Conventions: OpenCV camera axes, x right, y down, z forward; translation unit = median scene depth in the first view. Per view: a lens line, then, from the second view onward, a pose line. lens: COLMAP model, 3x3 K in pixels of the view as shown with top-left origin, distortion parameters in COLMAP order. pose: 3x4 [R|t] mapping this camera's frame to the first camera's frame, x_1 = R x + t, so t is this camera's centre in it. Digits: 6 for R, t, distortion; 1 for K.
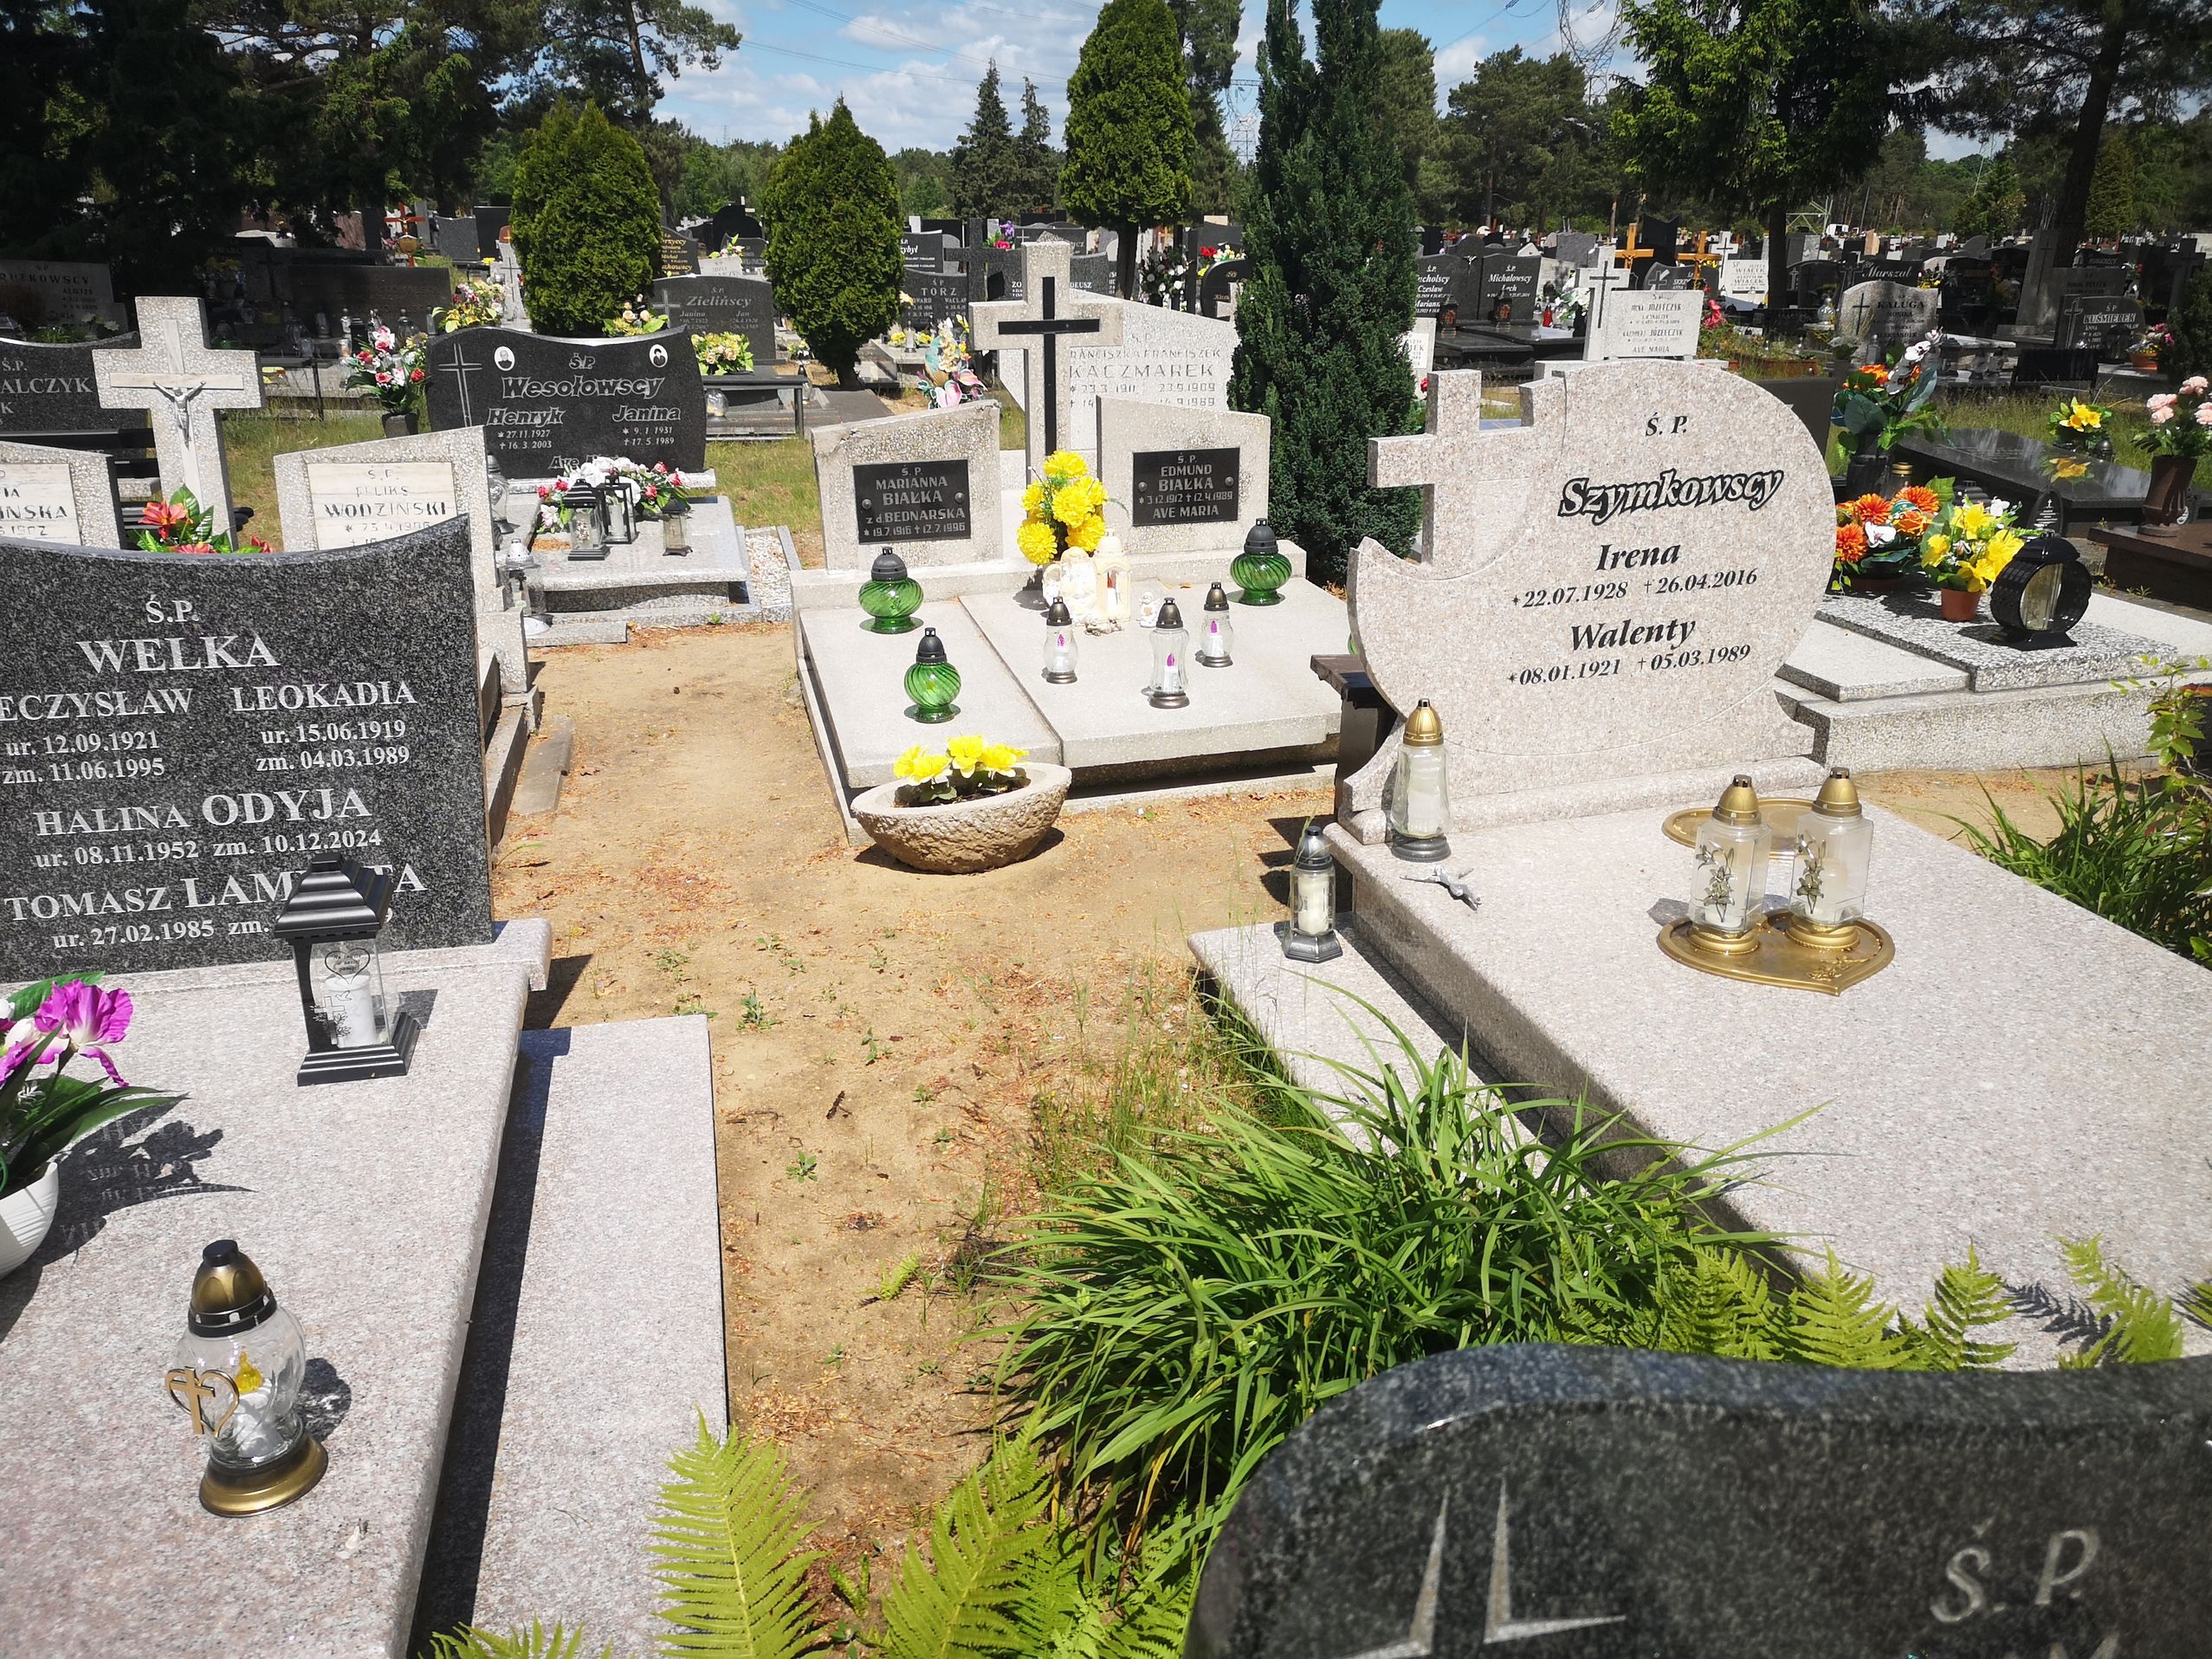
lens RADIAL K [[1693.9, 0, 1091.5], [0, 1693.9, 820.8], [0, 0, 1]] dist [0.053498, -0.054152]
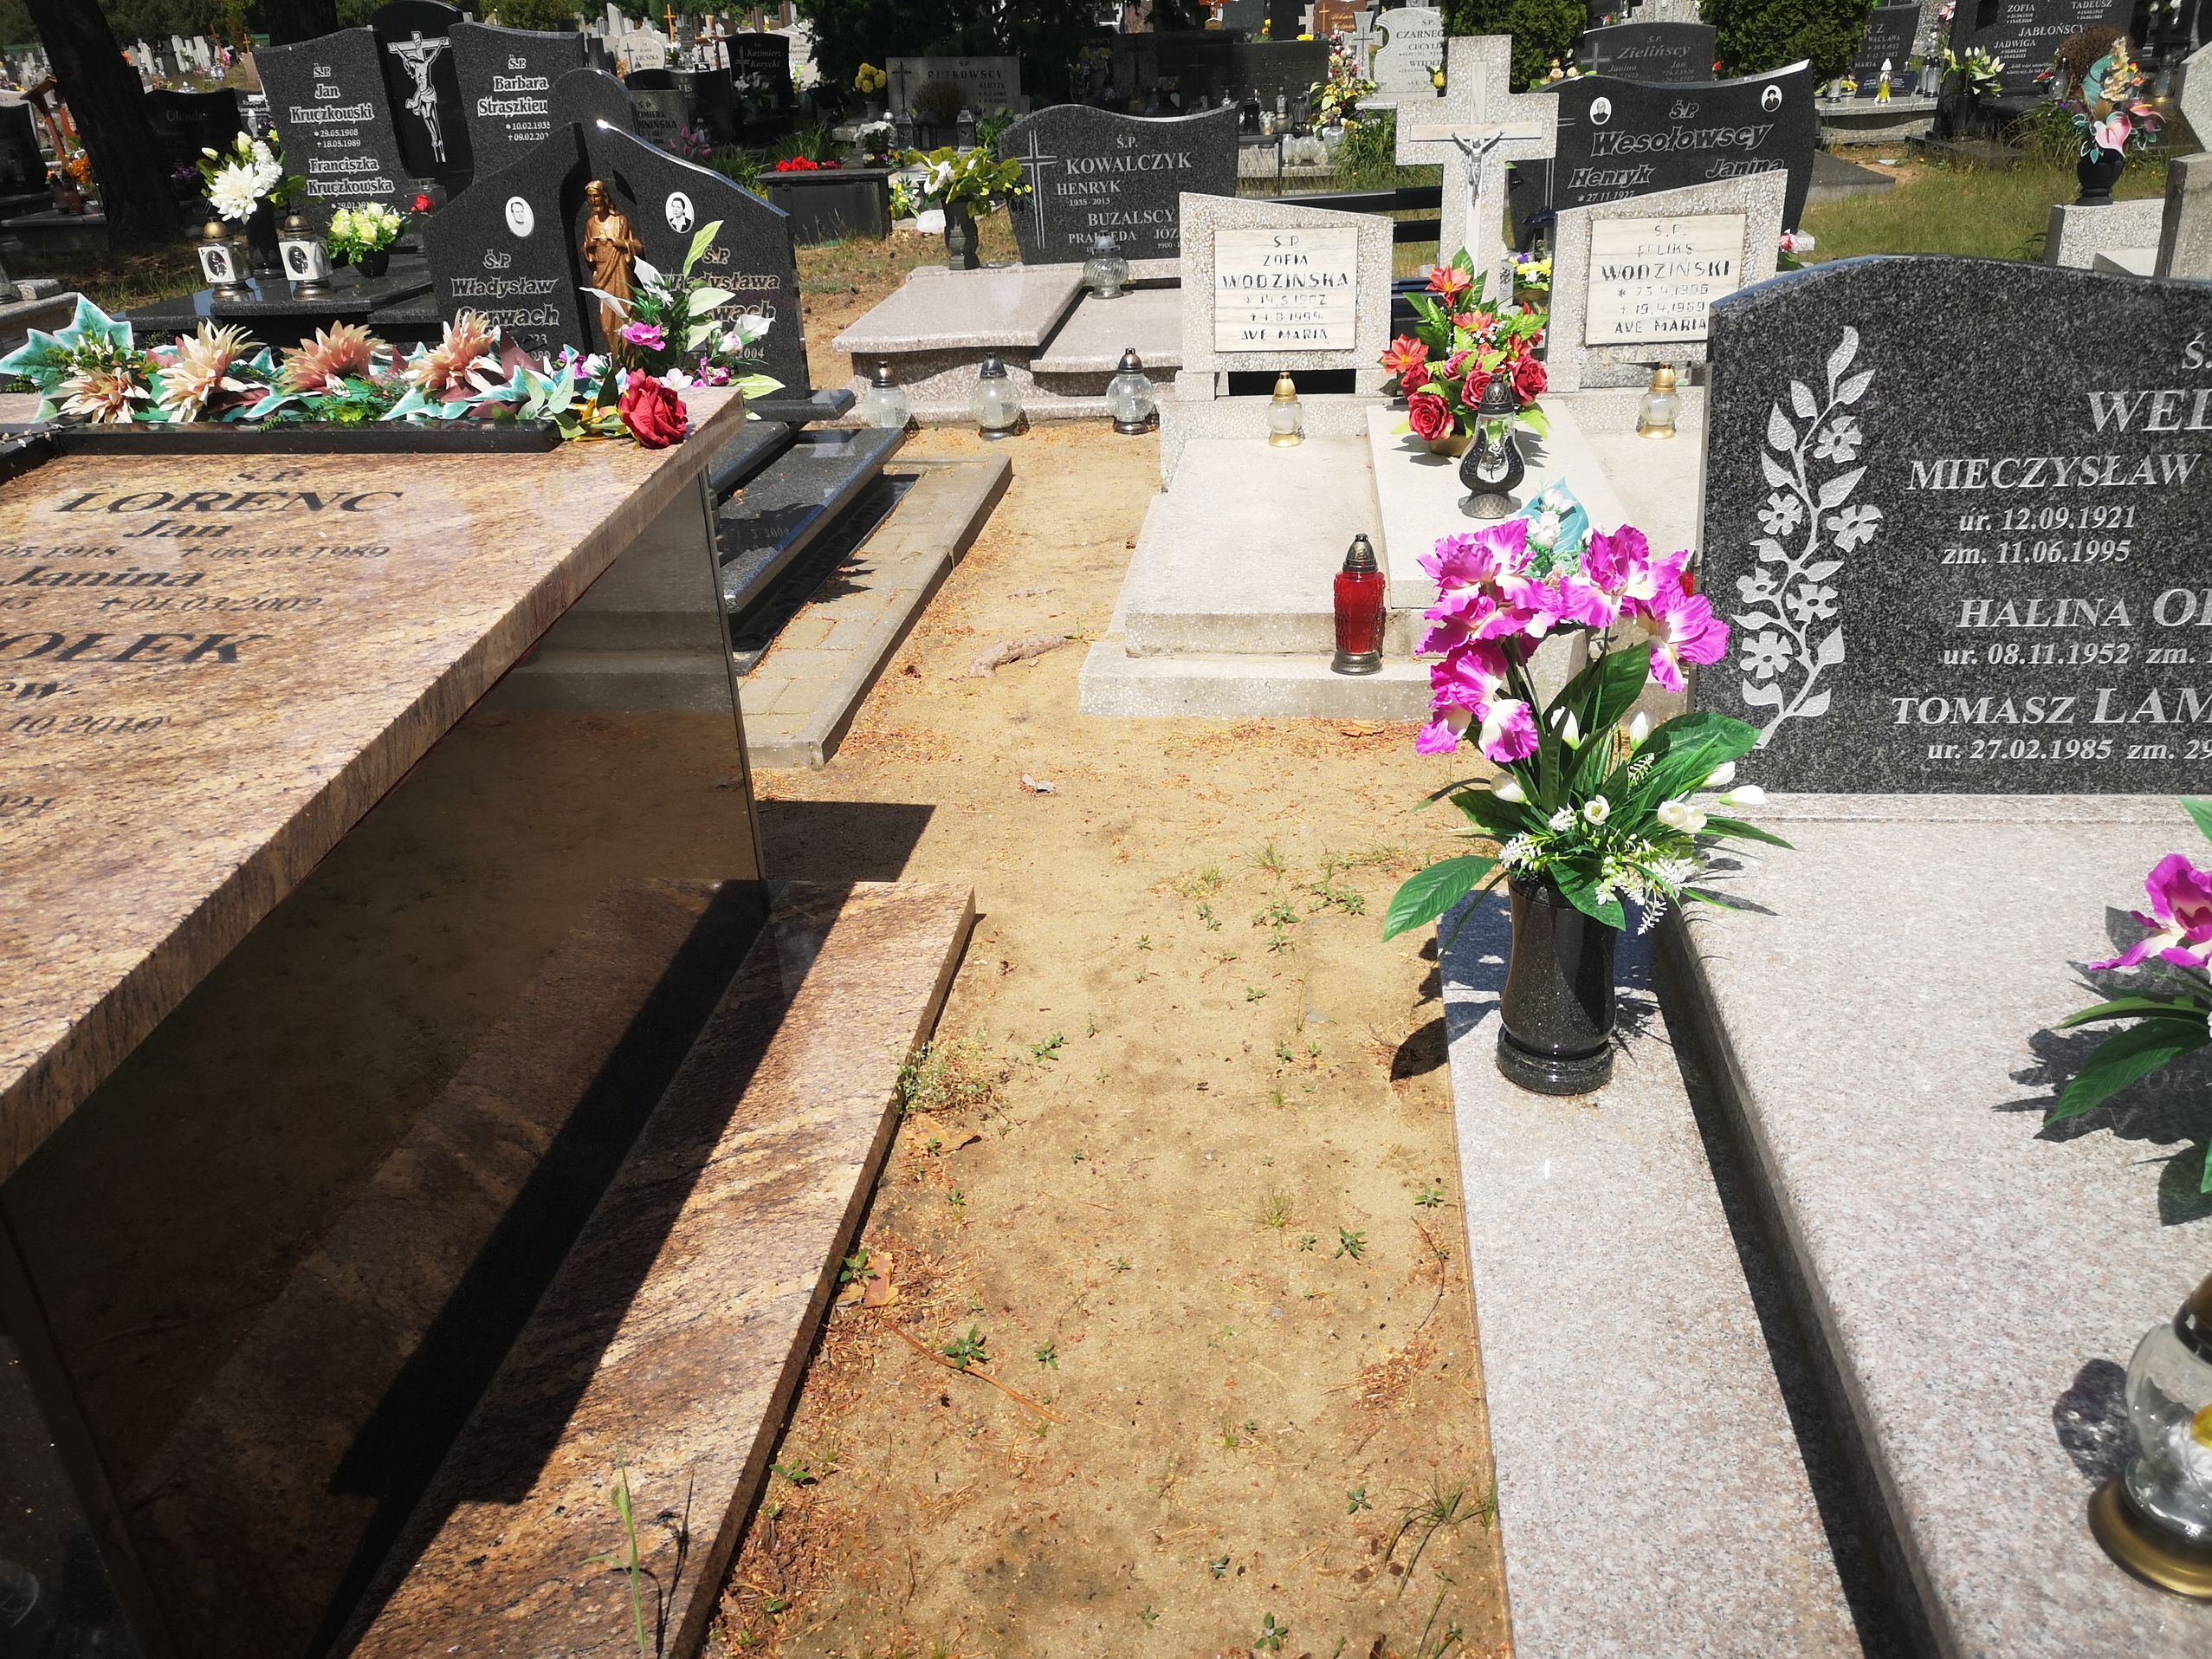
lens RADIAL K [[1688.7, 0, 1106.0], [0, 1688.7, 829.5], [0, 0, 1]] dist [0.051124, -0.046122]
pose [[0.931578, 0.100970, -0.349237, -0.686358], [-0.058614, 0.989804, 0.129816, 0.022318], [0.358784, -0.100464, 0.927998, 0.050992]]
